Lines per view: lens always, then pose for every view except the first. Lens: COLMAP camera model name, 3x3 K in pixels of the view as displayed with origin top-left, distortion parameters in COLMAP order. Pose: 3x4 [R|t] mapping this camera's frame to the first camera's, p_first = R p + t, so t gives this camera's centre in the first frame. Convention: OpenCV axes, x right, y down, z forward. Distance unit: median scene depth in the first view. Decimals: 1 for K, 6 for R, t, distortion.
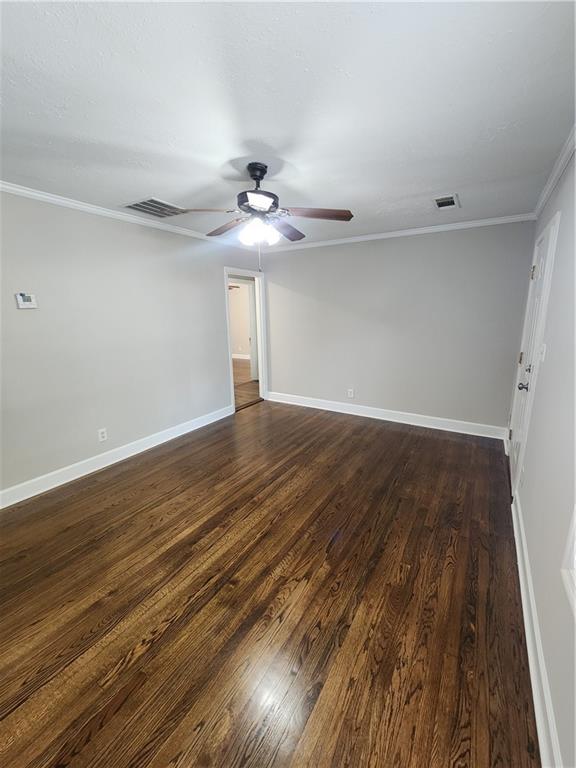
lens RADIAL K [[317.6, 0, 294.7], [0, 317.6, 382.6], [0, 0, 1]] dist [0.002751, 0.000263]
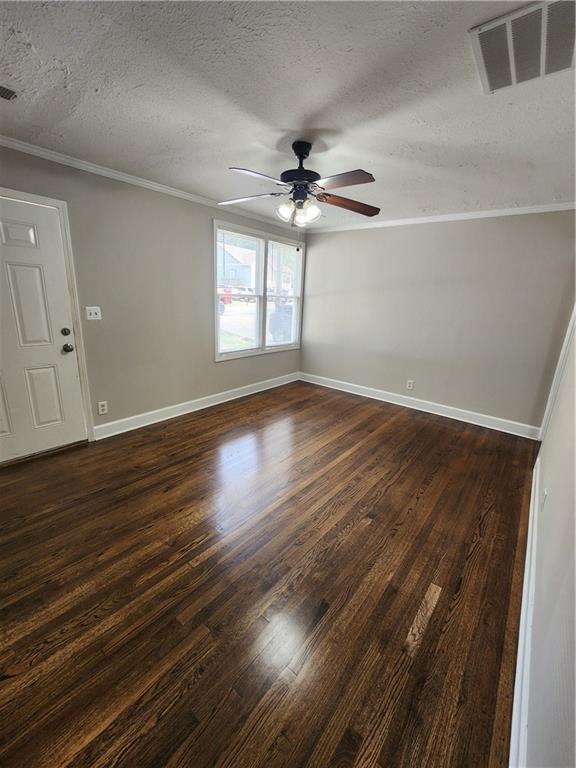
lens RADIAL K [[318.4, 0, 298.0], [0, 318.4, 386.0], [0, 0, 1]] dist [0.001942, 0.000190]
pose [[-0.992588, -0.068096, 0.100658, -0.232958], [-0.012274, 0.880207, 0.474431, -0.433312], [-0.120907, 0.469679, -0.874519, 2.013115]]
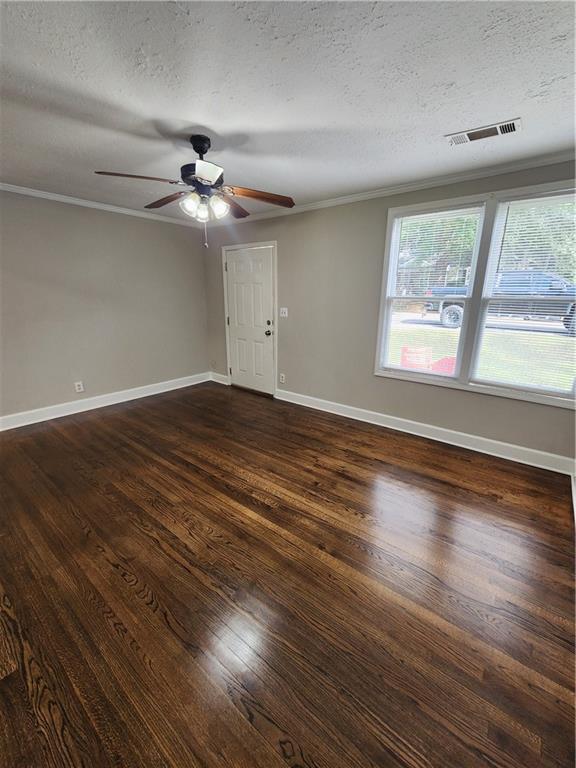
lens RADIAL K [[317.6, 0, 294.7], [0, 317.6, 382.6], [0, 0, 1]] dist [0.002751, 0.000263]
pose [[0.120053, -0.260849, 0.957886, -1.106495], [0.205228, 0.950543, 0.233128, -0.112766], [-0.971323, 0.168597, 0.167650, 0.603002]]
